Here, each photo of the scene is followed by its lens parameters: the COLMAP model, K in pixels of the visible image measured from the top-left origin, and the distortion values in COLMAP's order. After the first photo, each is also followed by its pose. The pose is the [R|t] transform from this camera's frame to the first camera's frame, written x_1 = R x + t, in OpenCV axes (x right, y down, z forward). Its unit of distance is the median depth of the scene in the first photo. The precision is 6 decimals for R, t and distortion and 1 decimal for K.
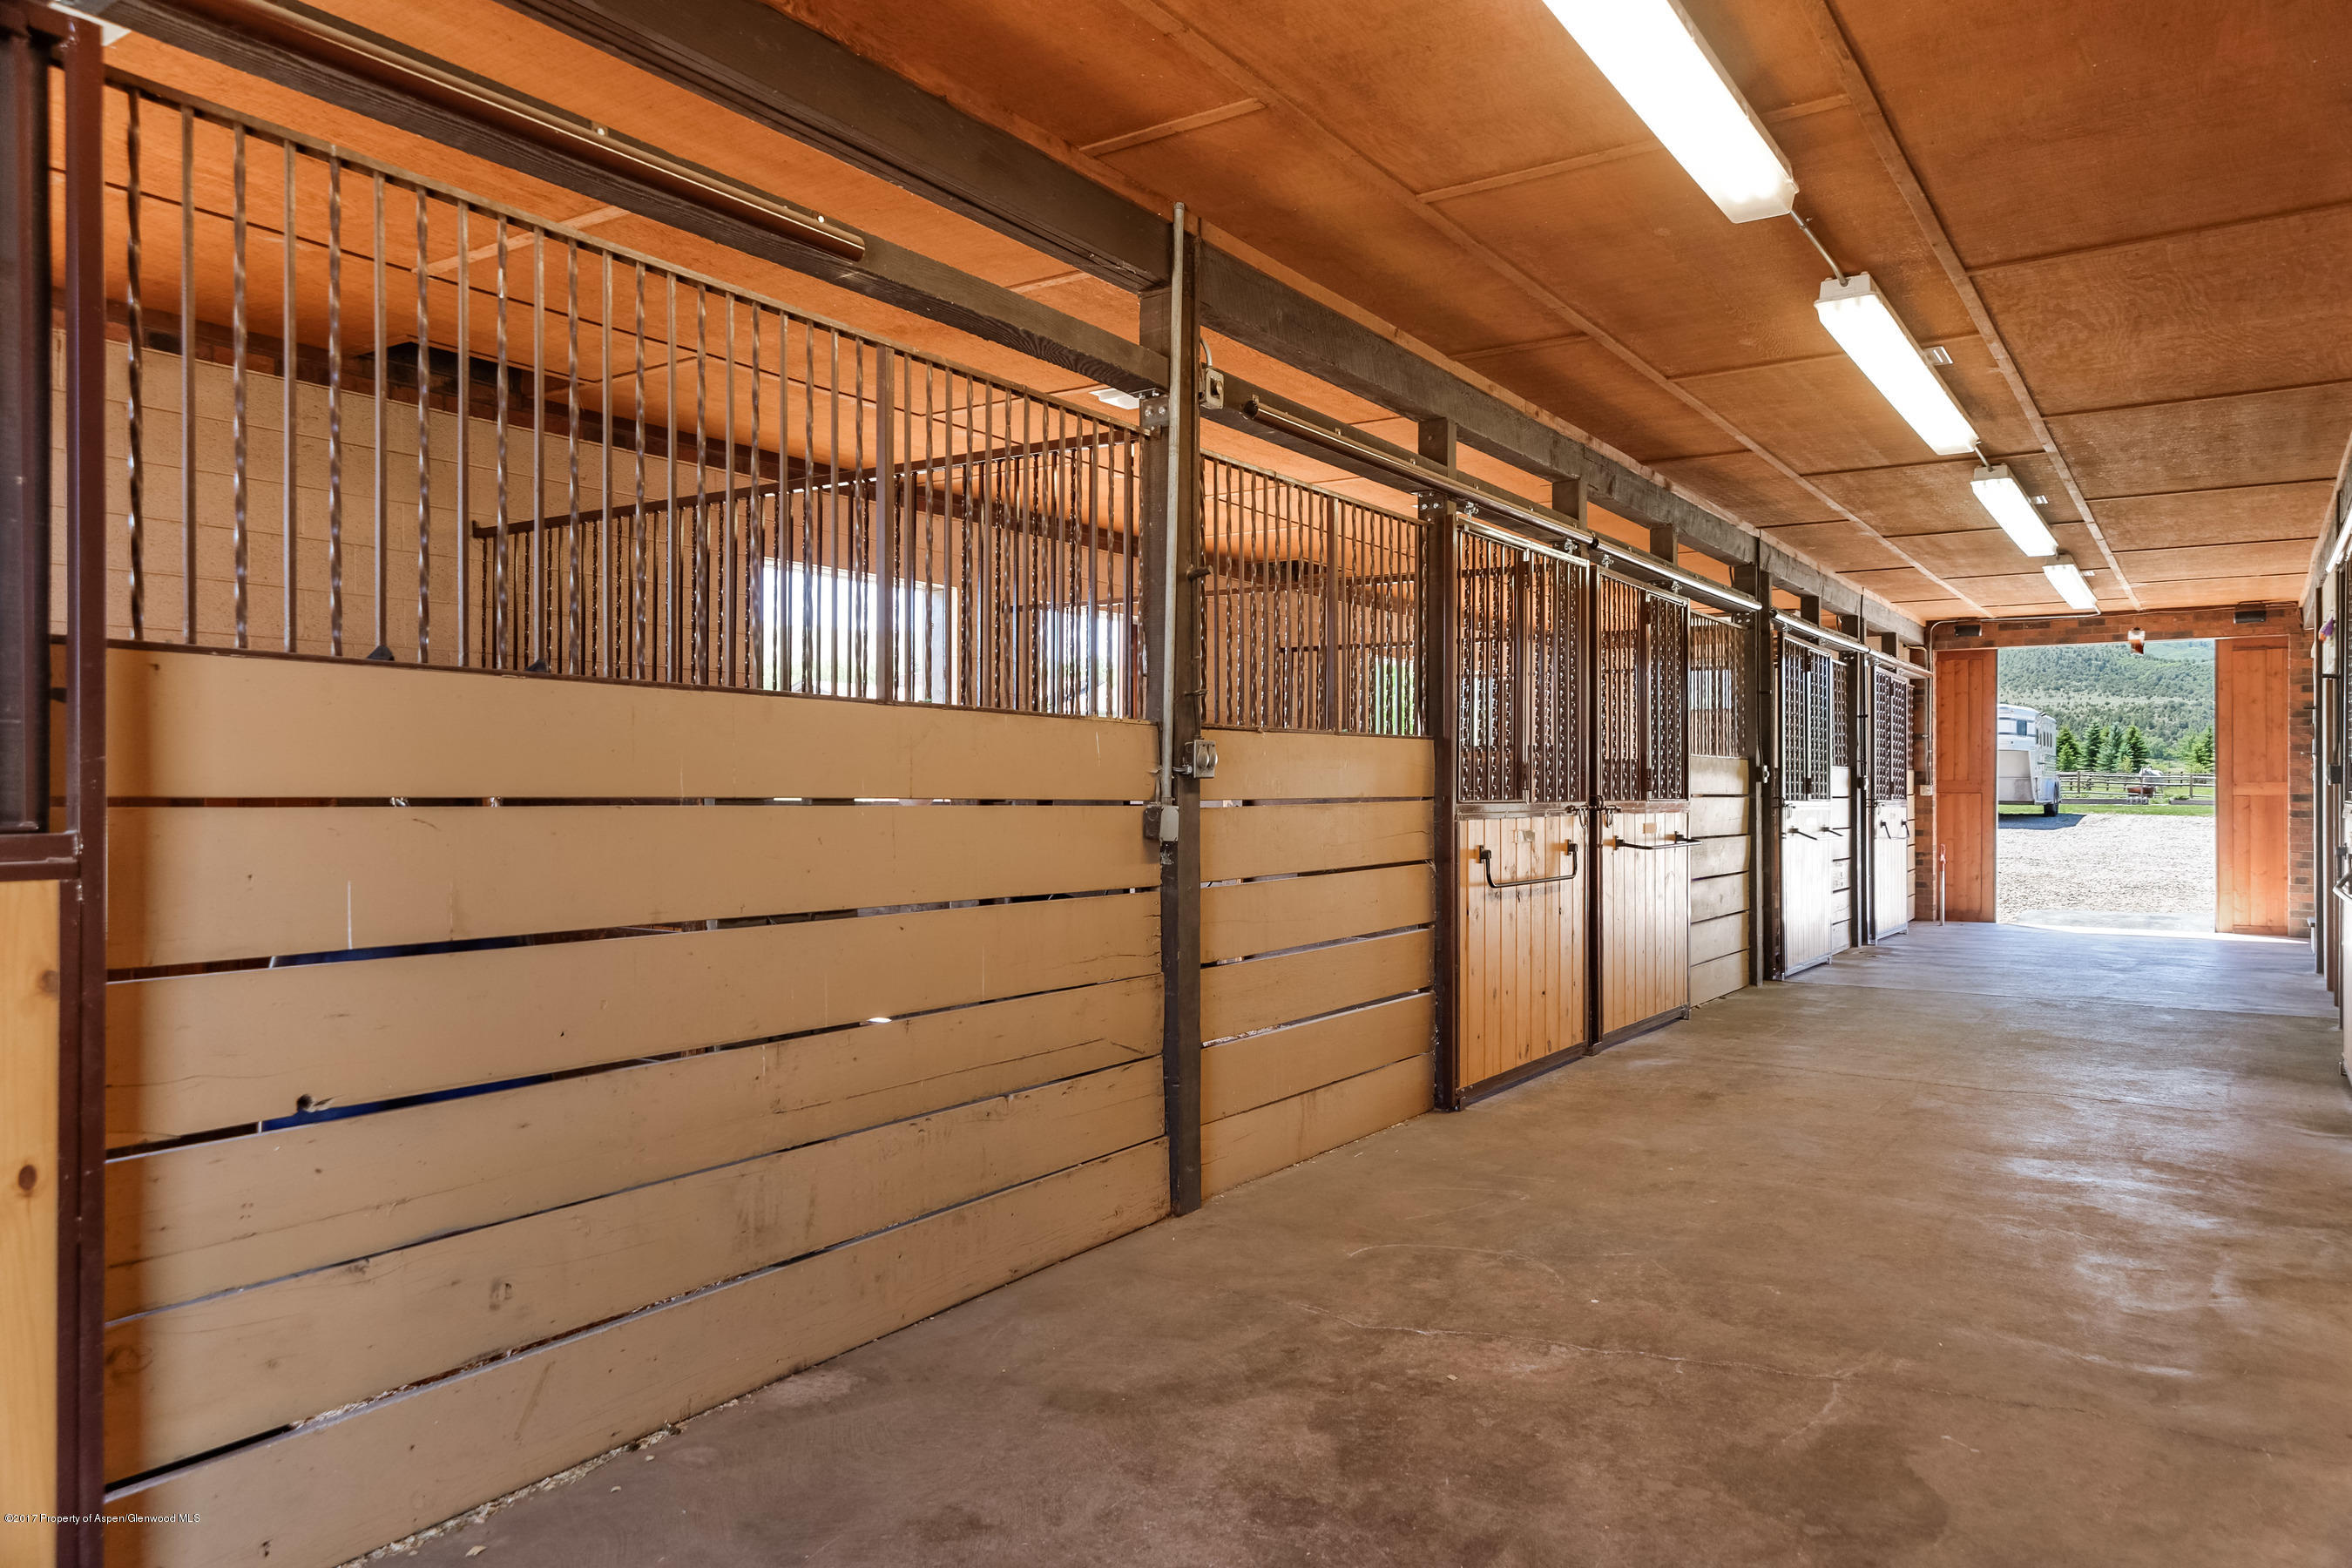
lens RADIAL K [[1584.7, 0, 1172.9], [0, 1584.7, 791.7], [0, 0, 1]] dist [0.034520, 0.000361]
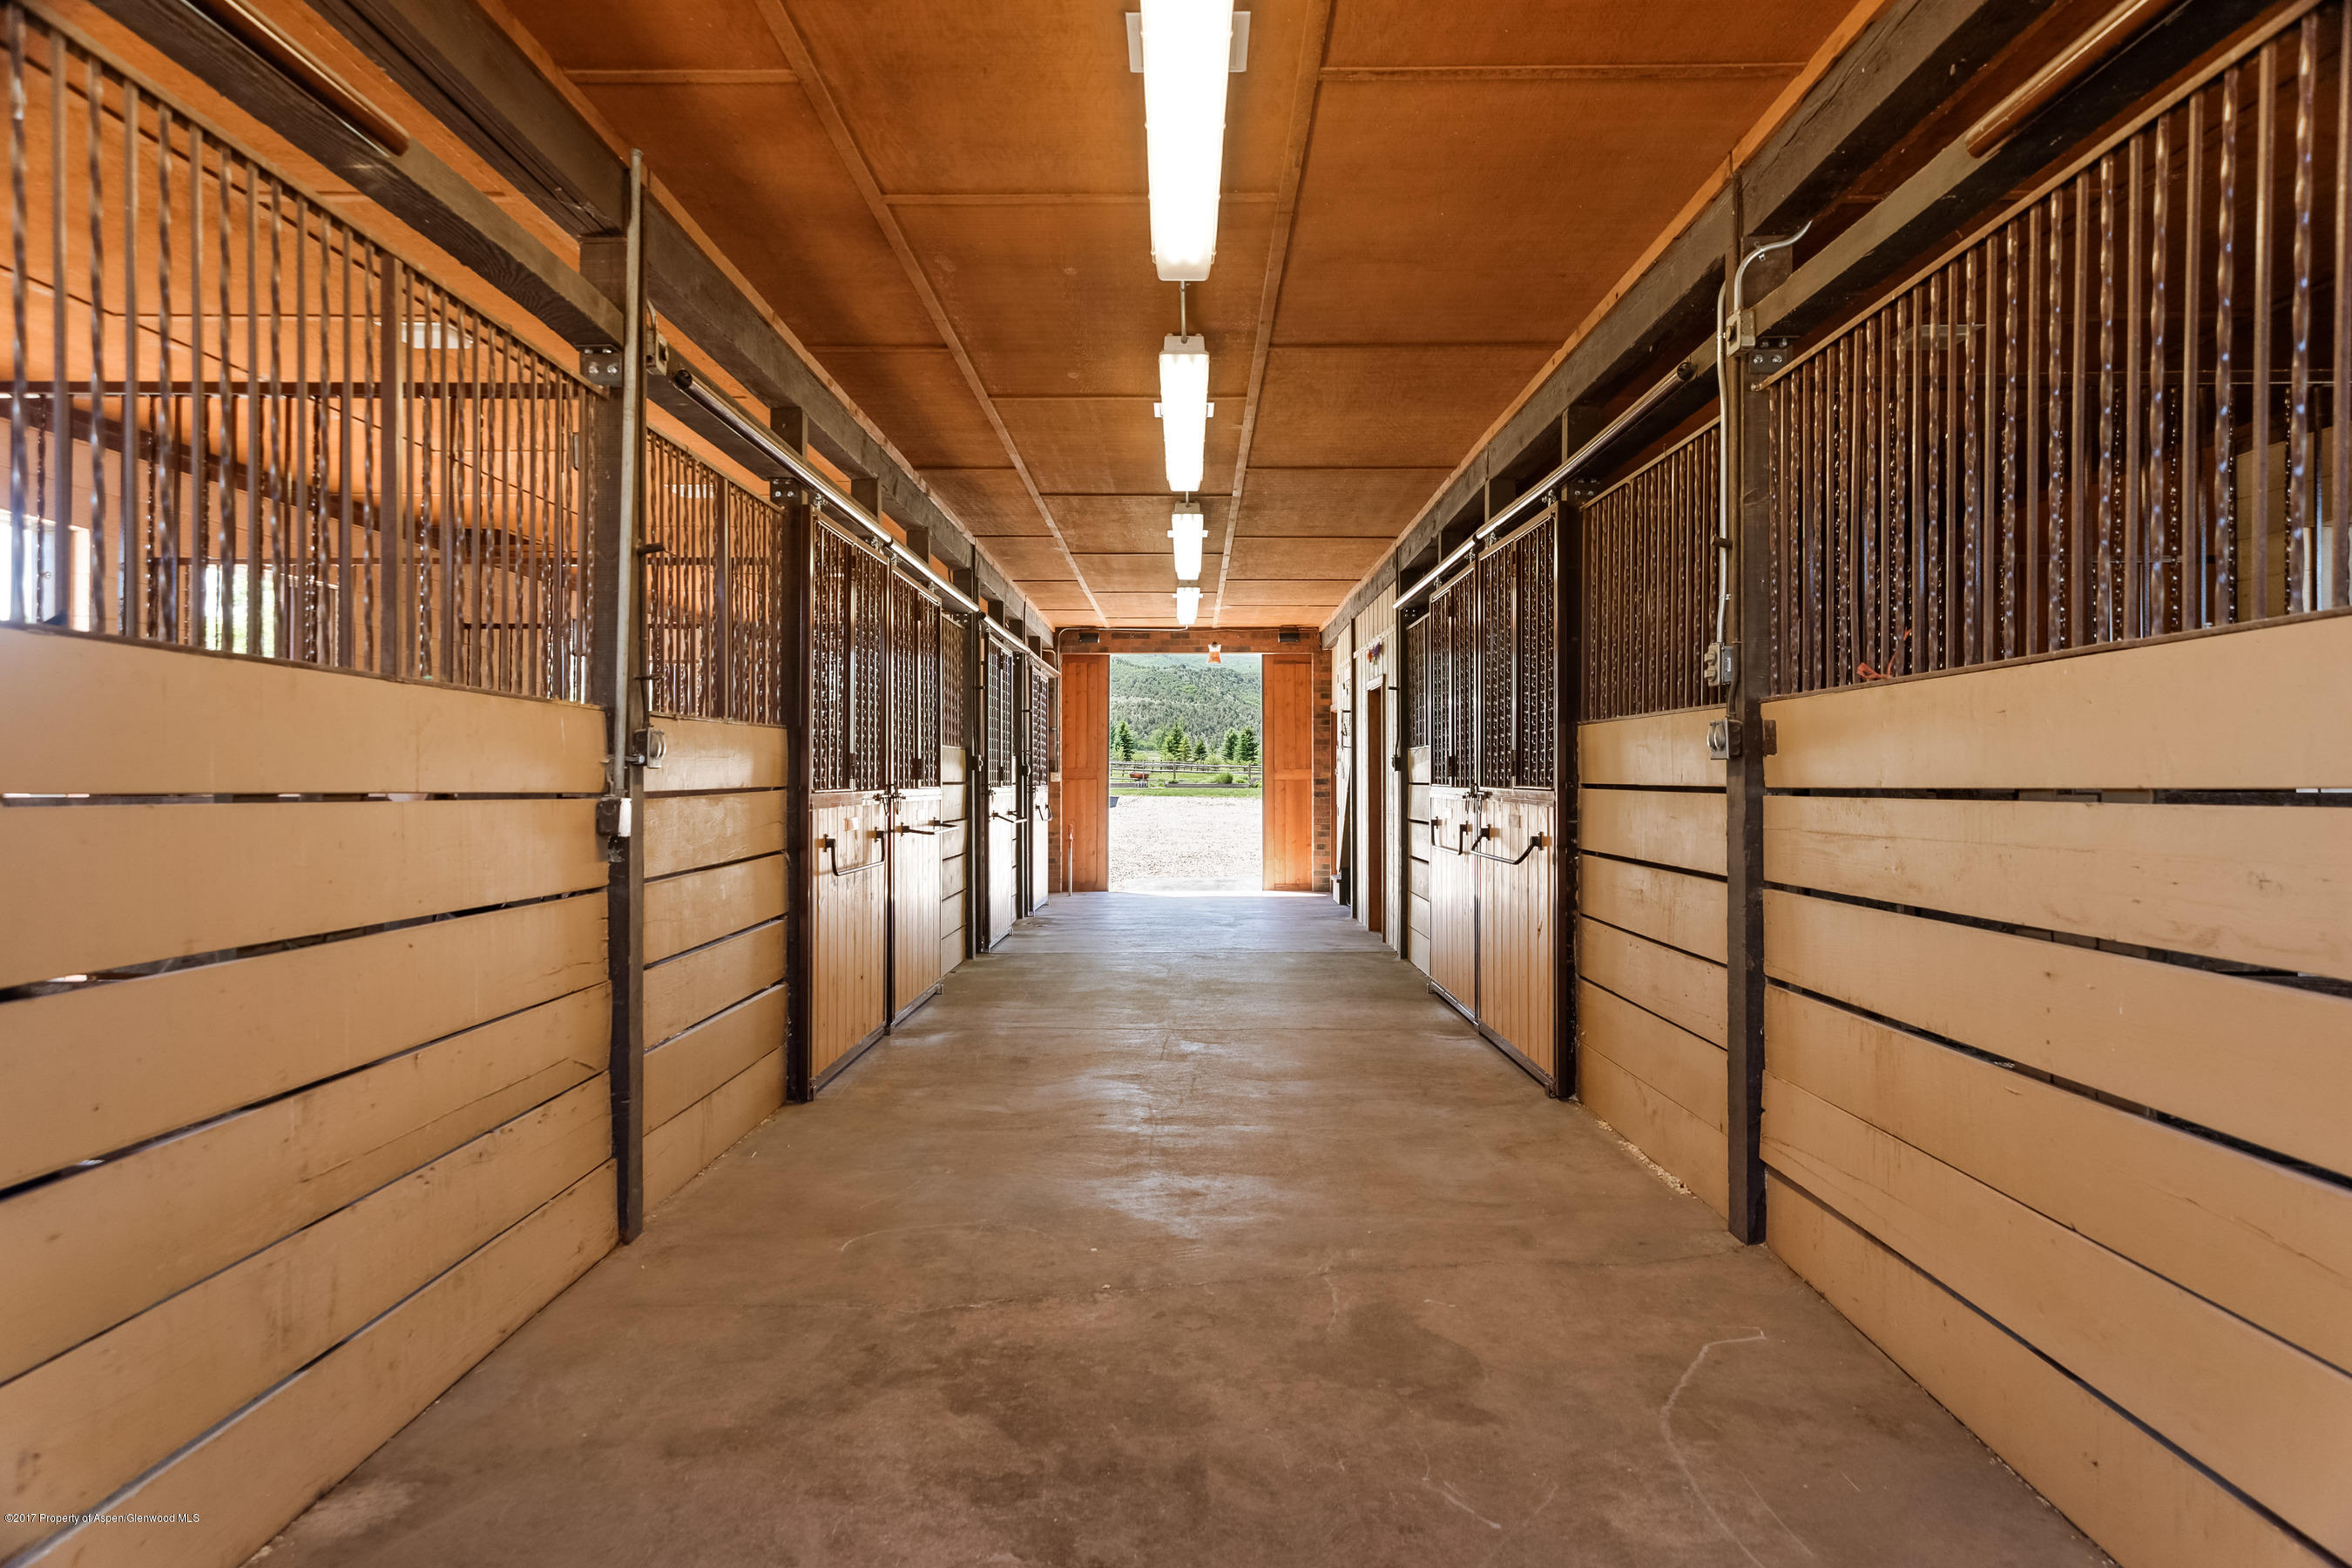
lens RADIAL K [[1584.7, 0, 1172.5], [0, 1584.7, 760.9], [0, 0, 1]] dist [0.034520, 0.000361]
pose [[0.836300, 0.002608, 0.548267, -0.241670], [0.003377, 0.999945, -0.009908, -0.002435], [-0.548262, 0.010138, 0.836245, 0.050570]]
